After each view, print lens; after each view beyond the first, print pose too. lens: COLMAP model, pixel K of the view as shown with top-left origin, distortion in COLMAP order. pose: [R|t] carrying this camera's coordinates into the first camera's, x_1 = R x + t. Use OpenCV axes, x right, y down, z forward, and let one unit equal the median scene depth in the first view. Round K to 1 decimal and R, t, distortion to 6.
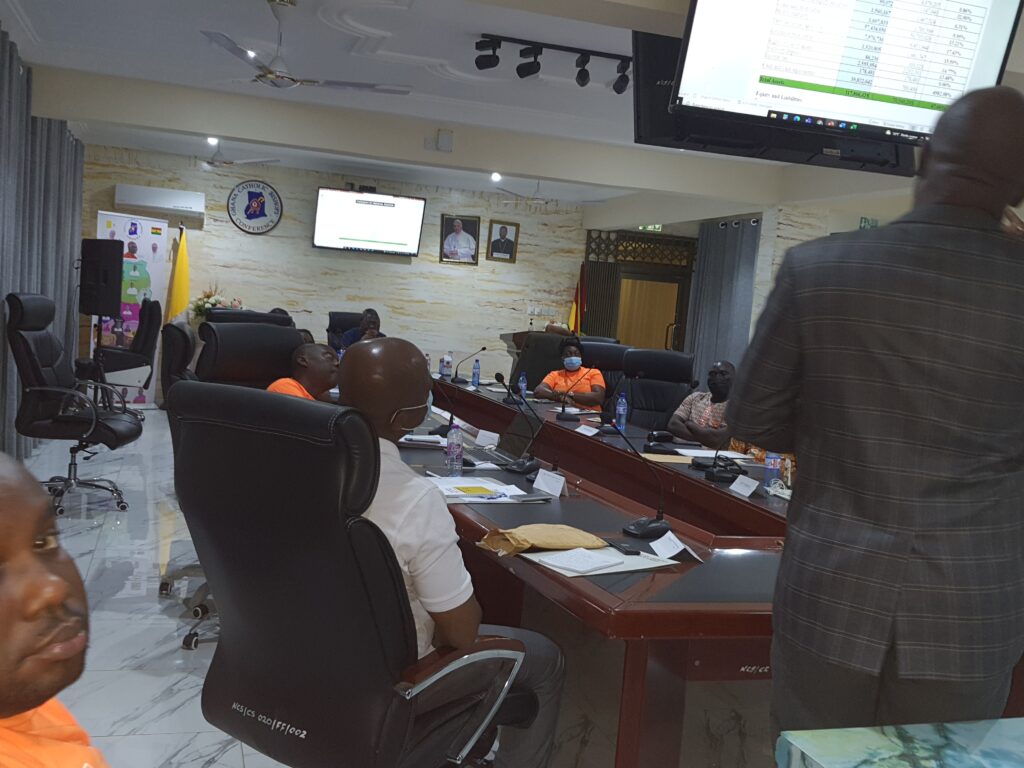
lens RADIAL K [[1032.6, 0, 515.1], [0, 1032.6, 400.7], [0, 0, 1]] dist [0.143165, -0.316332]
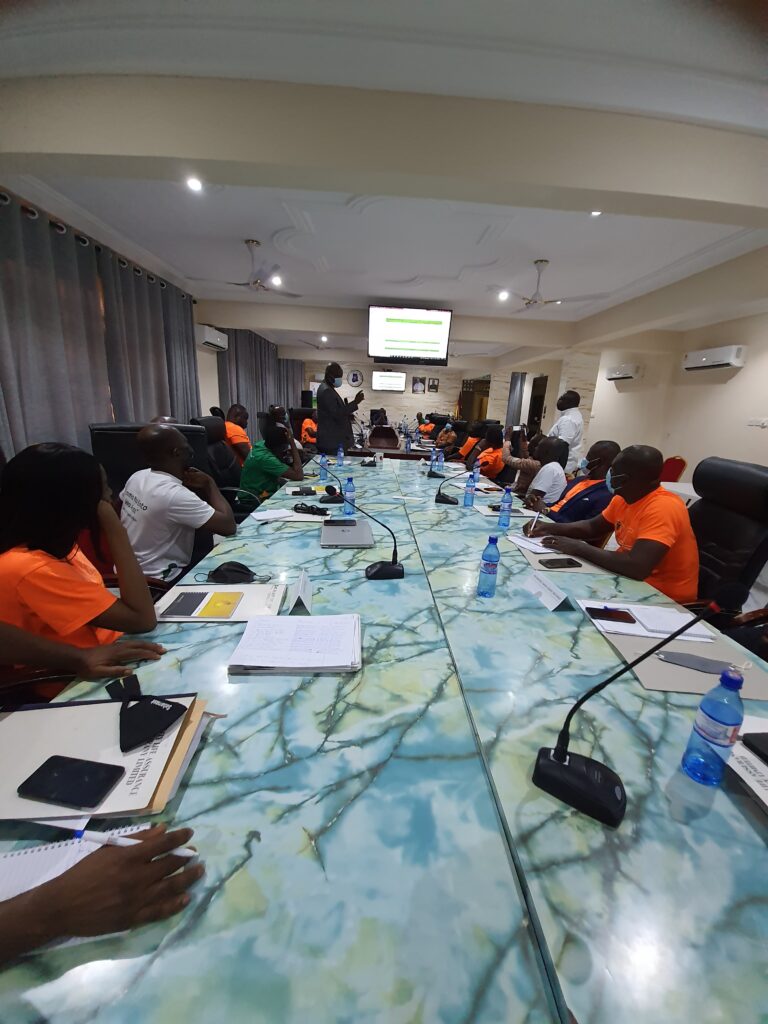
lens RADIAL K [[403.4, 0, 391.1], [0, 403.4, 515.9], [0, 0, 1]] dist [0.001590, -0.010183]
pose [[0.960782, 0.043048, -0.273944, 0.220228], [0.000382, 0.987671, 0.156546, 0.042581], [0.277305, -0.150511, 0.948920, -0.233546]]
